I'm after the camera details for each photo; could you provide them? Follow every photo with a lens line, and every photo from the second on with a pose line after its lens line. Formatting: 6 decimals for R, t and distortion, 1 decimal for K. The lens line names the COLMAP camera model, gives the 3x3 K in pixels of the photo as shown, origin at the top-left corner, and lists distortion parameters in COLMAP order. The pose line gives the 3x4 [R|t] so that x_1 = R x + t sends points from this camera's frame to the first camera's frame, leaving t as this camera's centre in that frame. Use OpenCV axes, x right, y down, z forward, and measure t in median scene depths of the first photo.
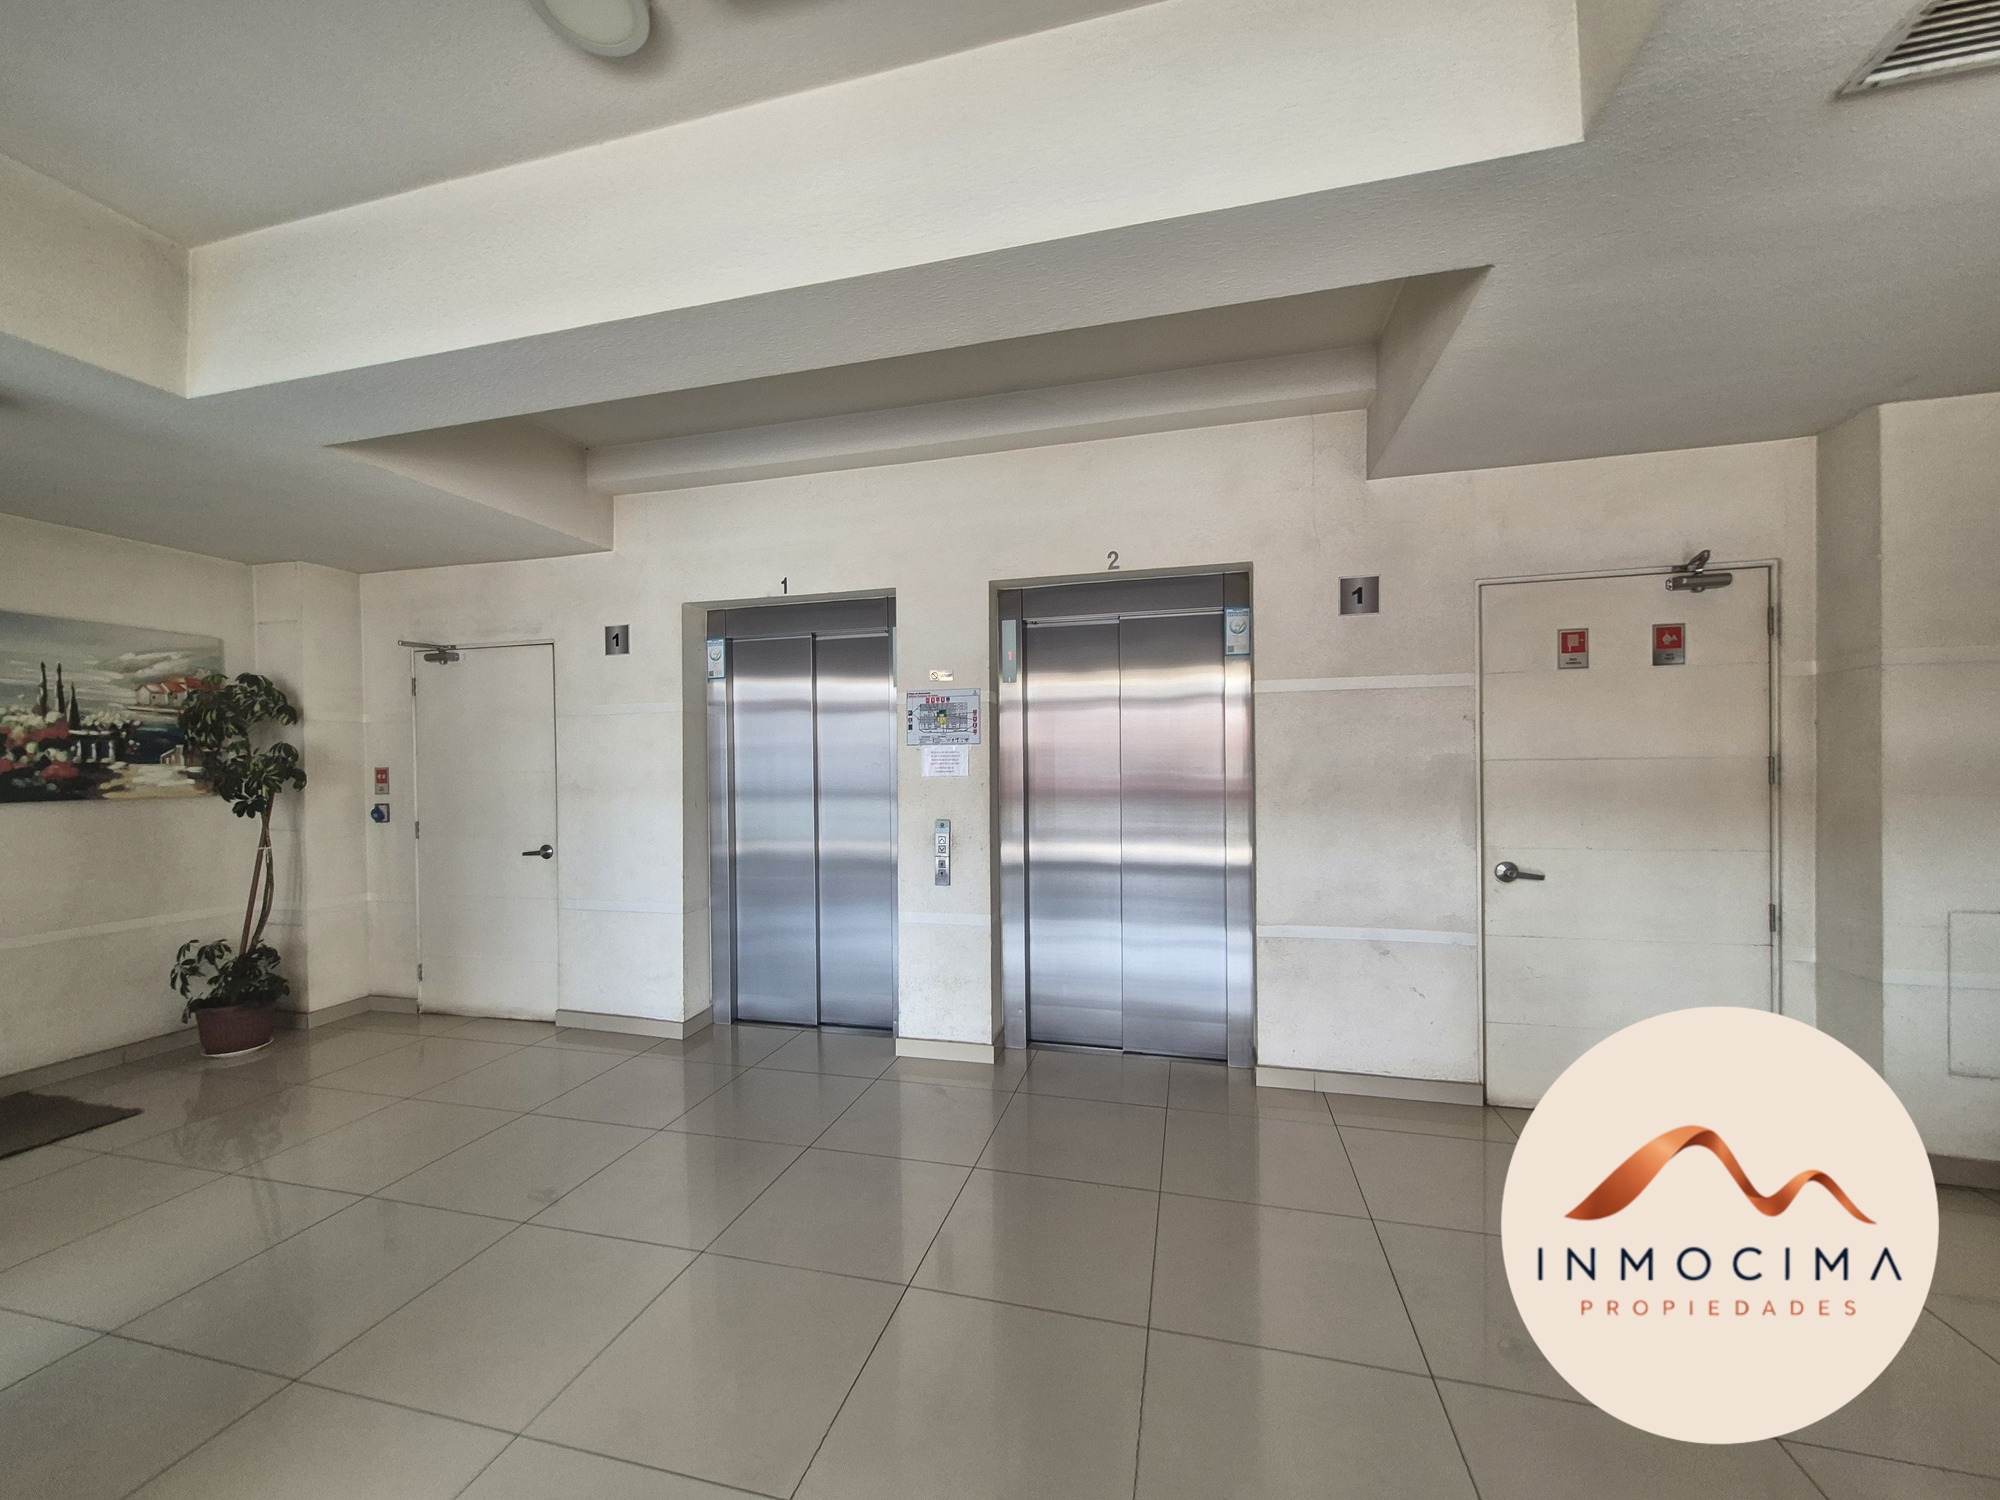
lens RADIAL K [[783.1, 0, 997.2], [0, 783.1, 760.2], [0, 0, 1]] dist [0.001230, -0.000652]
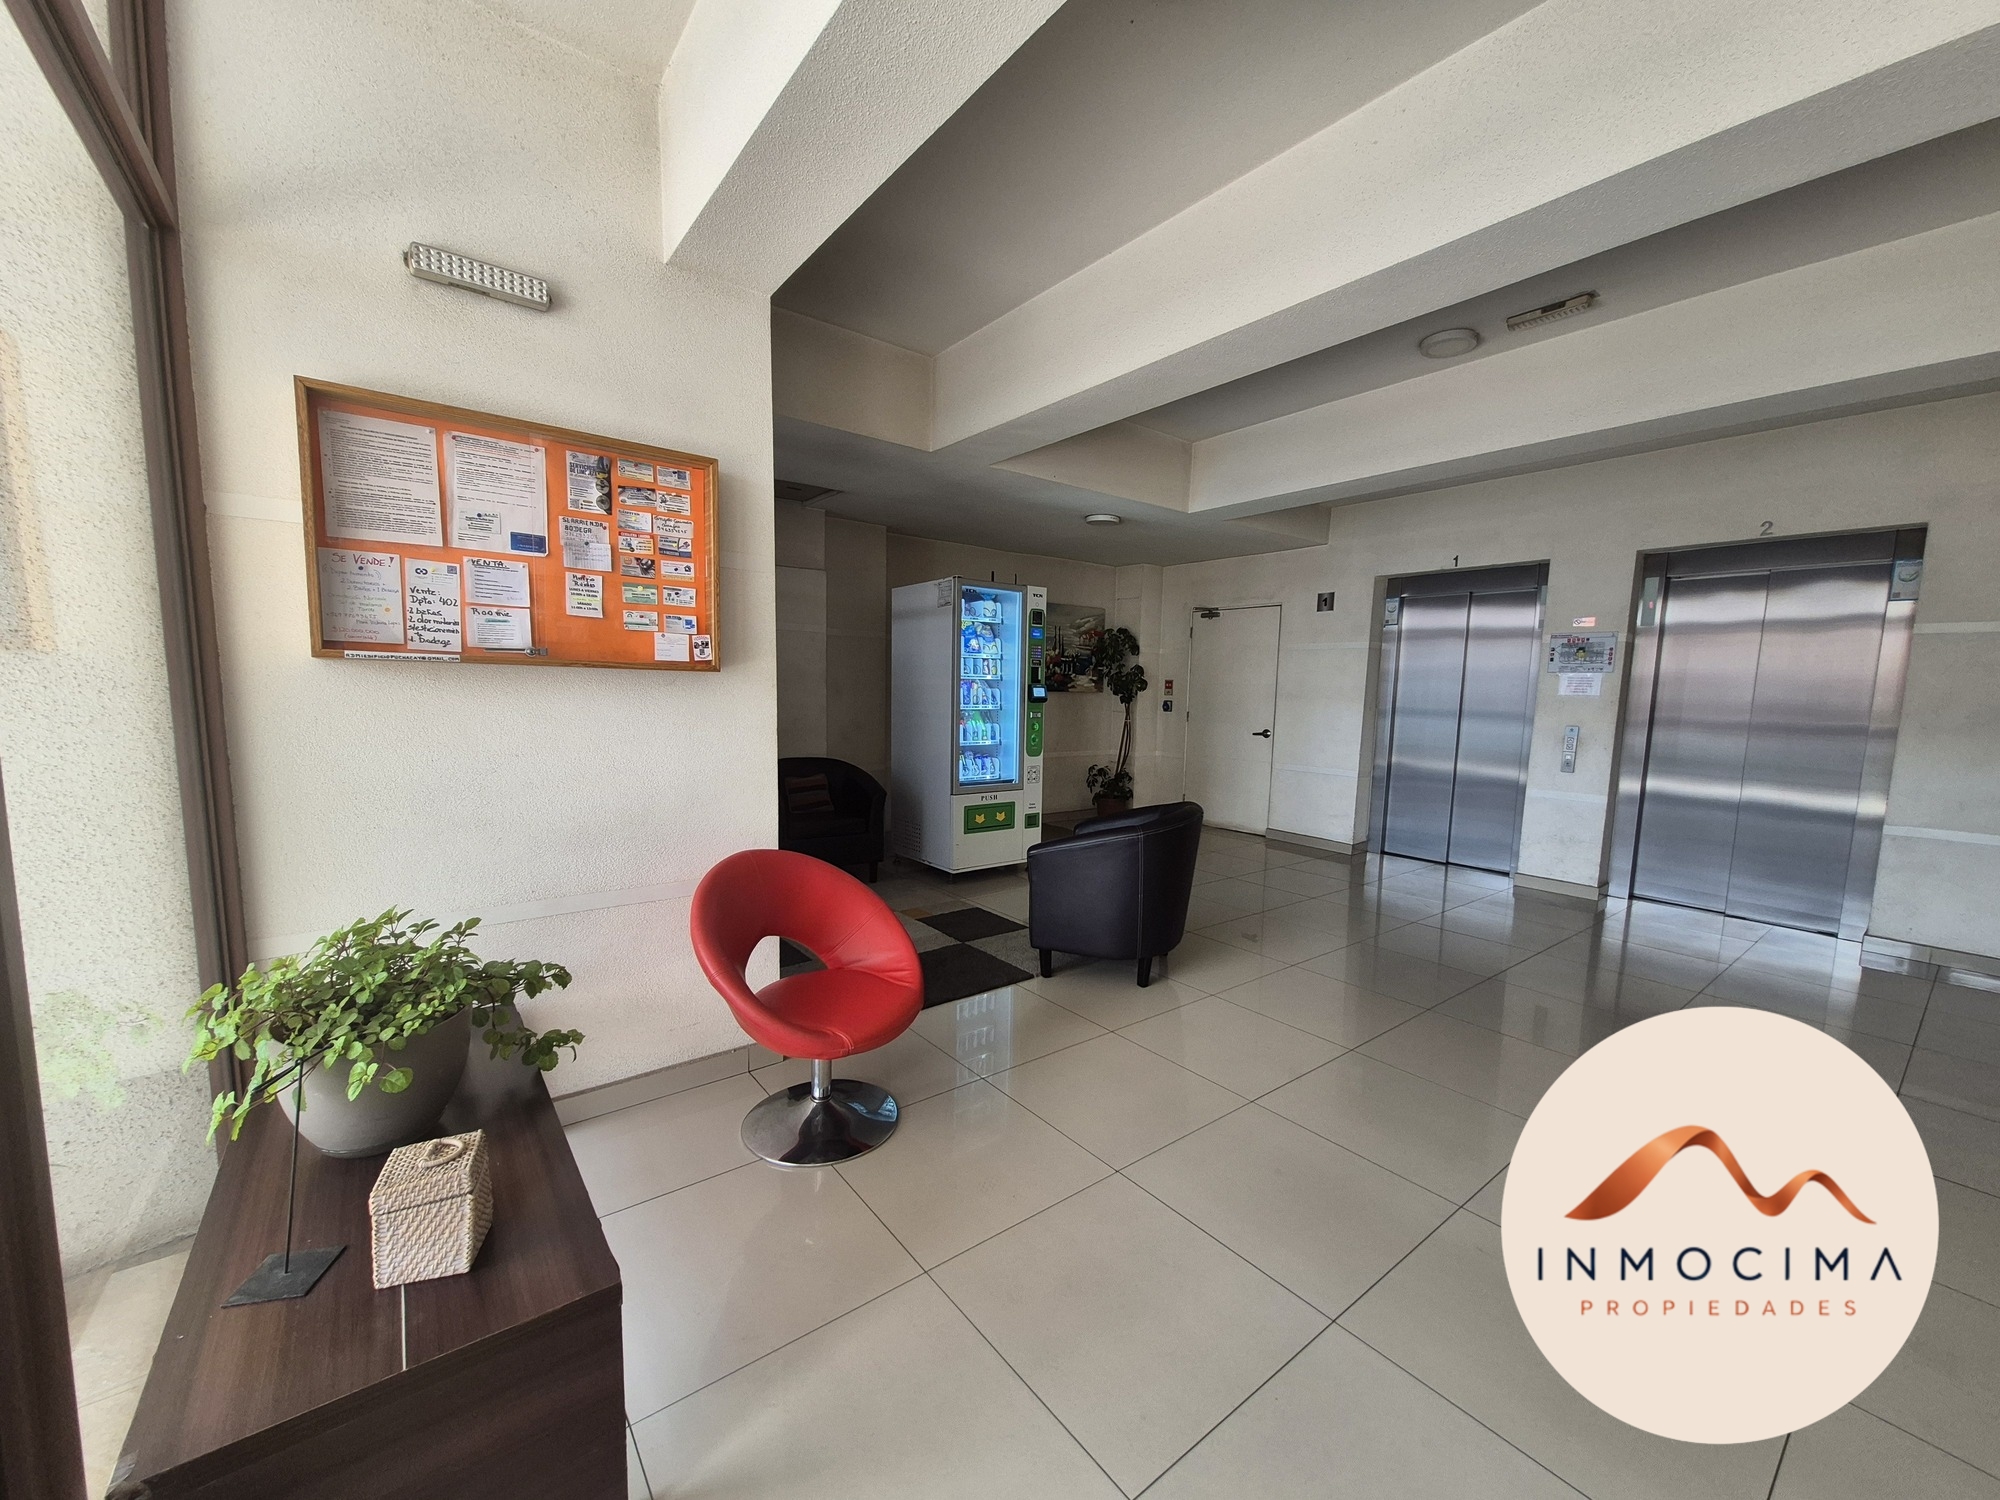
lens RADIAL K [[783.1, 0, 984.2], [0, 783.1, 773.7], [0, 0, 1]] dist [0.001230, -0.000652]
pose [[0.784637, 0.097096, -0.612305, -0.027266], [-0.024822, 0.991788, 0.125463, 0.009686], [0.619458, -0.083244, 0.780604, -0.722460]]
